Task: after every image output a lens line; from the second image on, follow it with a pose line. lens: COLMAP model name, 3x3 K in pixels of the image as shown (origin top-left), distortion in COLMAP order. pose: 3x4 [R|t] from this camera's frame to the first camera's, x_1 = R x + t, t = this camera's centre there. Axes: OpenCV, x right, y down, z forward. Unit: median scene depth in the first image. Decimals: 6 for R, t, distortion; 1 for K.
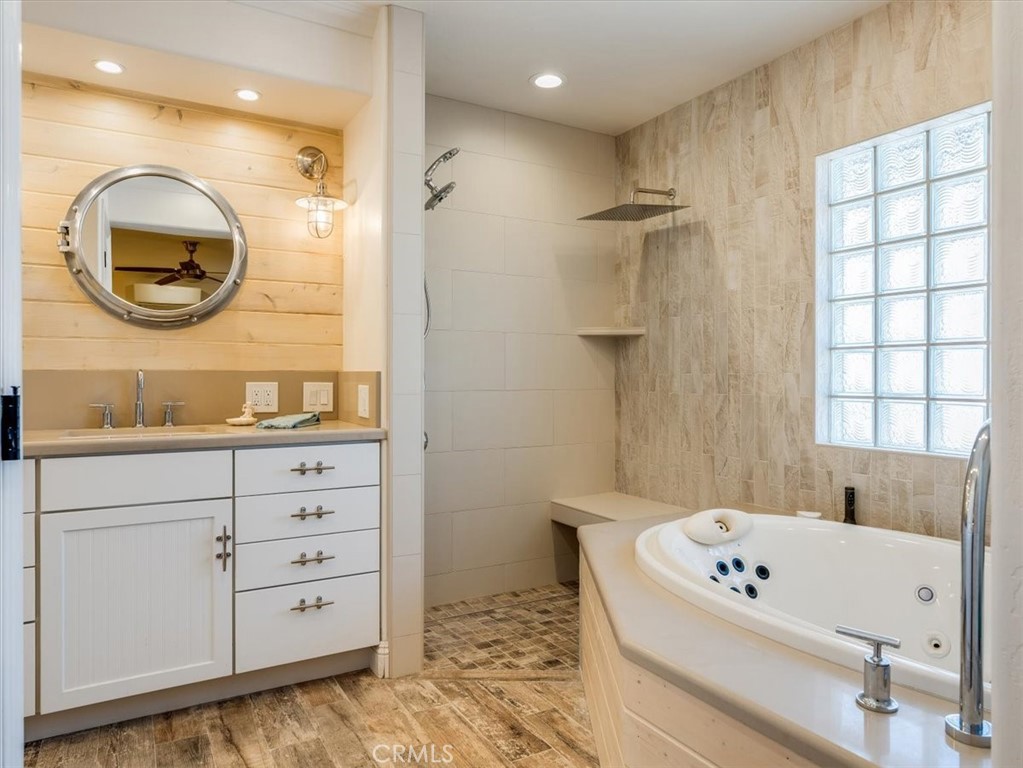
lens RADIAL K [[693.1, 0, 511.0], [0, 693.1, 381.3], [0, 0, 1]] dist [-0.002572, 0.007042]
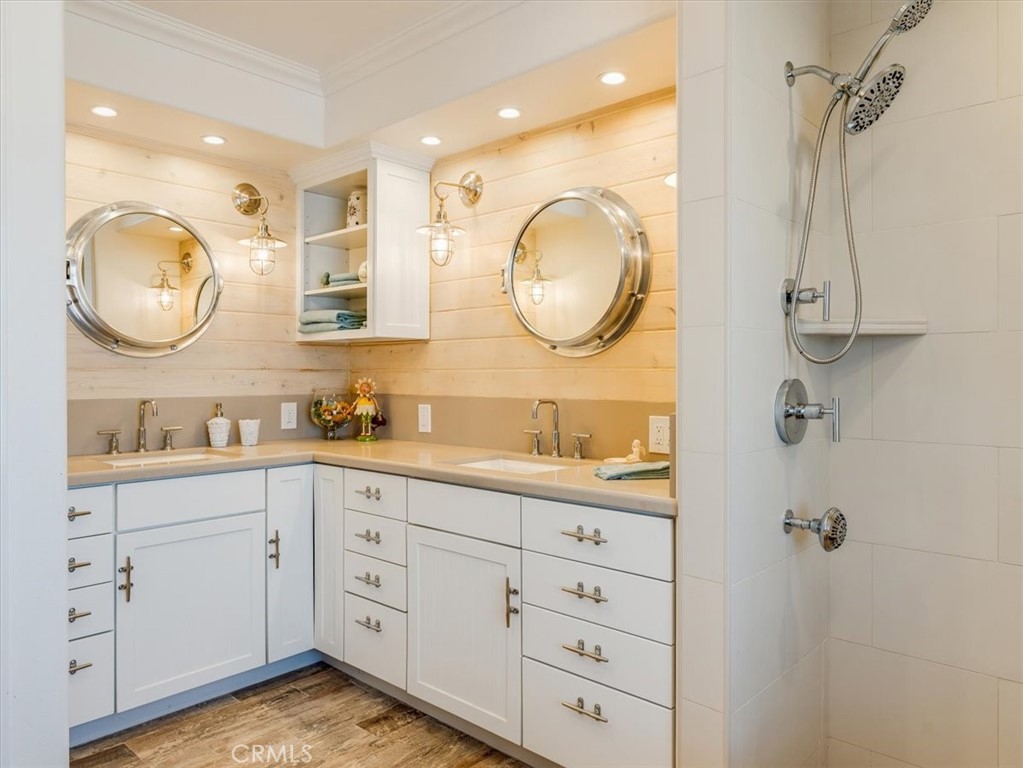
lens RADIAL K [[693.1, 0, 509.6], [0, 693.1, 379.2], [0, 0, 1]] dist [-0.002572, 0.007042]
pose [[0.305005, 0.008328, -0.952314, 0.384801], [-0.007755, 0.999950, 0.006261, -0.049225], [0.952319, 0.005475, 0.305055, 0.615981]]
